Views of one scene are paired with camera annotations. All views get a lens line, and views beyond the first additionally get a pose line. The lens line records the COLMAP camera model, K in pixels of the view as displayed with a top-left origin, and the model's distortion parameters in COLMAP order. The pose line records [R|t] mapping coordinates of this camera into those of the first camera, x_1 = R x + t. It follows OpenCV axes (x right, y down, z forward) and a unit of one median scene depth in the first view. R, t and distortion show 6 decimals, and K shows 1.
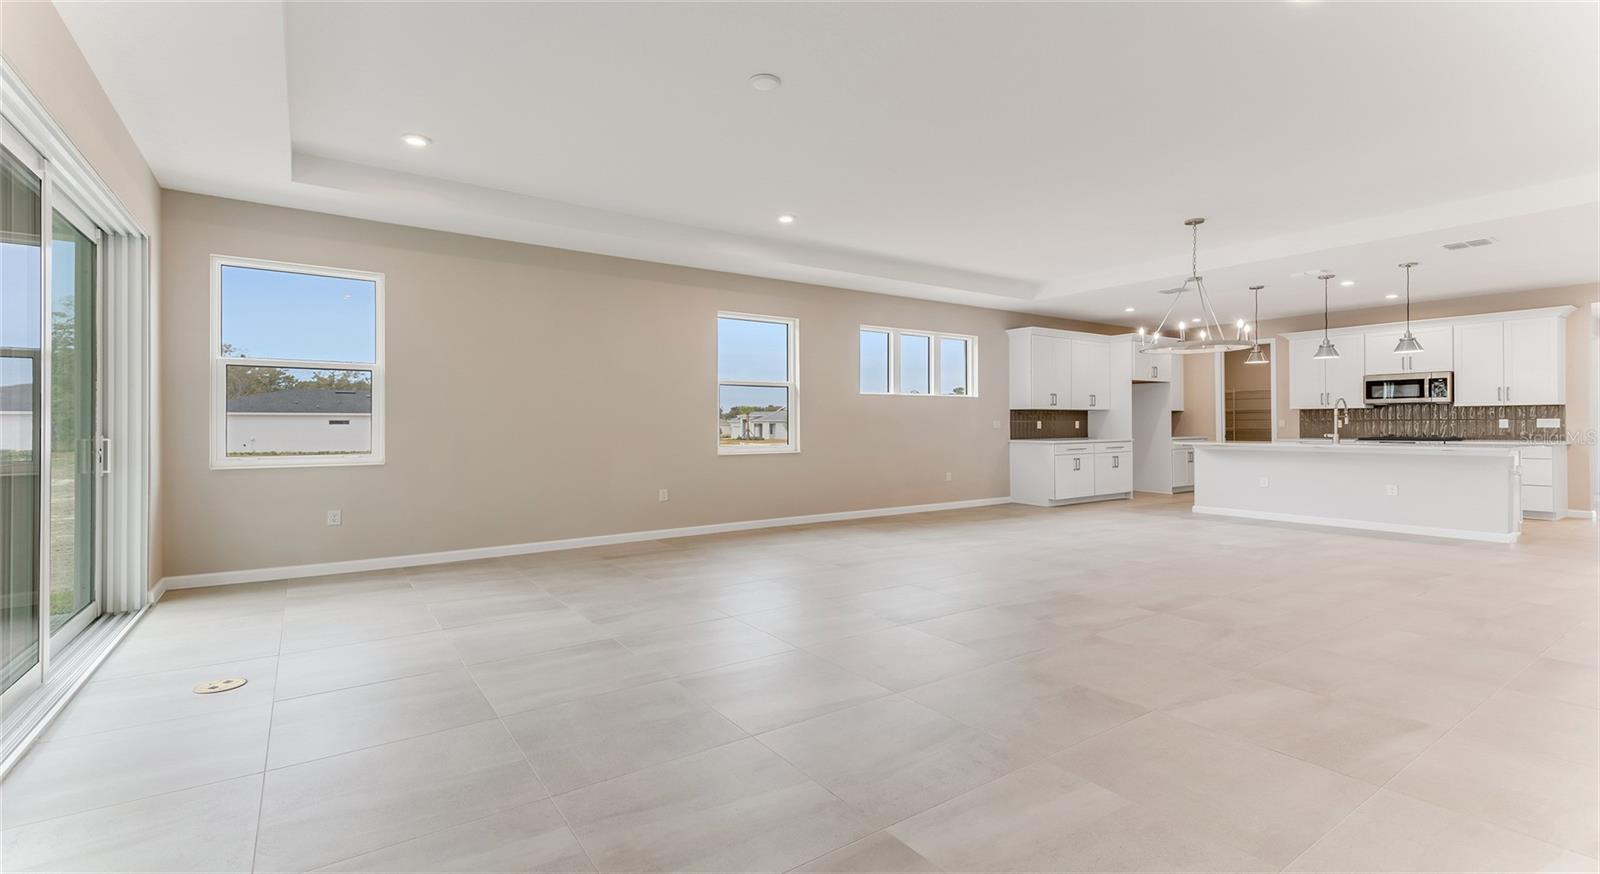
lens RADIAL K [[644.2, 0, 820.3], [0, 644.2, 425.6], [0, 0, 1]] dist [0.000914, 0.000097]
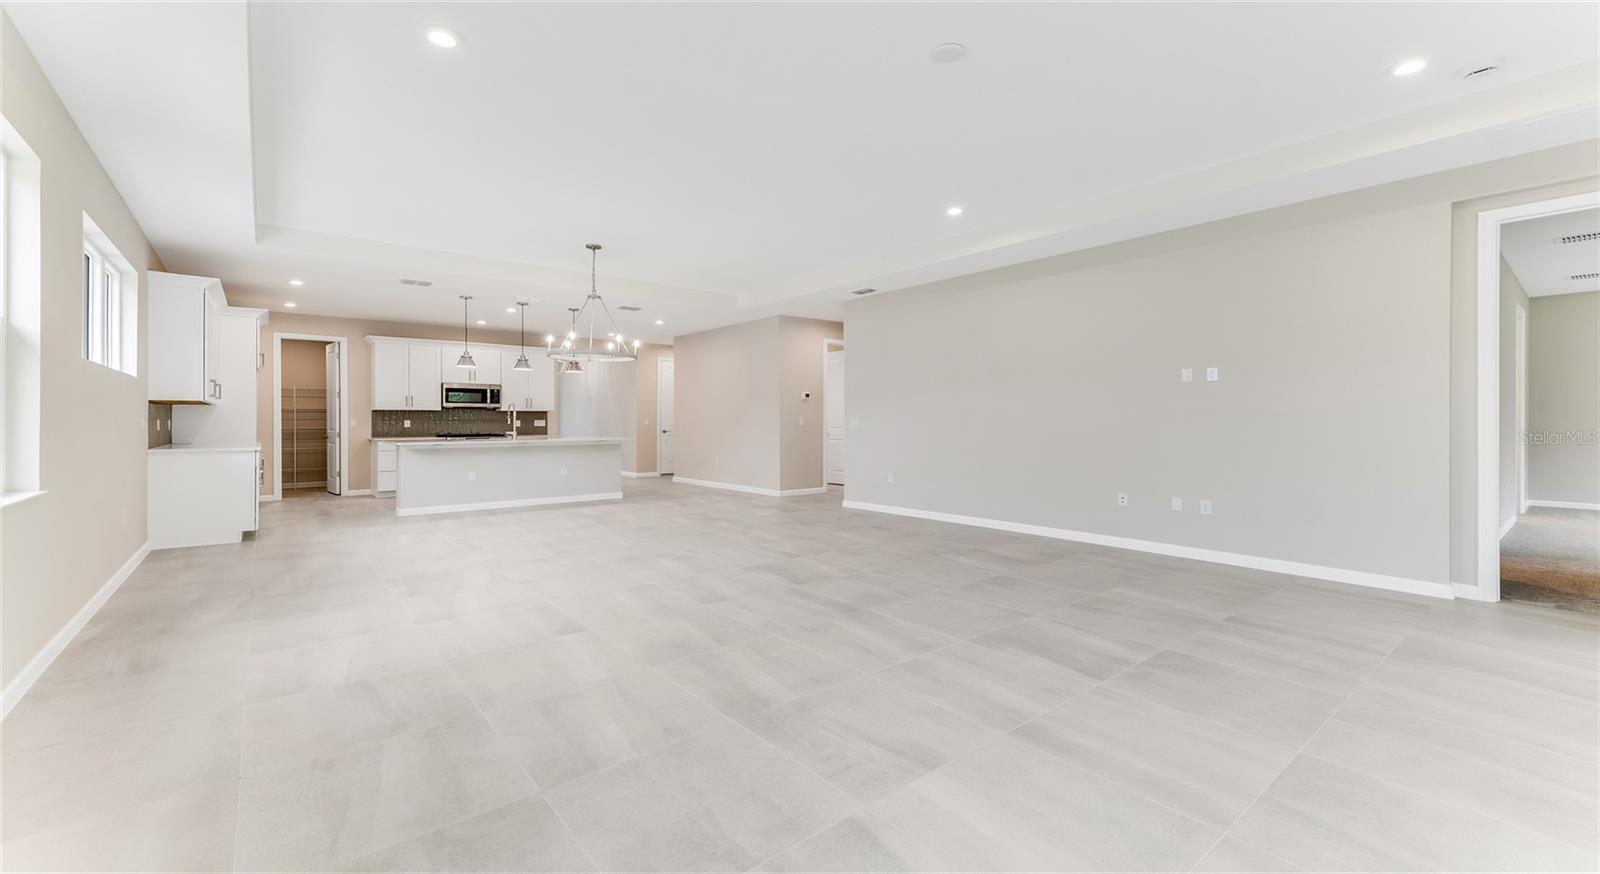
lens RADIAL K [[650.7, 0, 752.9], [0, 650.7, 430.8], [0, 0, 1]] dist [0.001441, 0.000134]
pose [[-0.061213, -0.010140, 0.998073, -0.407857], [0.004848, 0.999934, 0.010456, 0.000383], [-0.998113, 0.005479, -0.061160, 0.539501]]
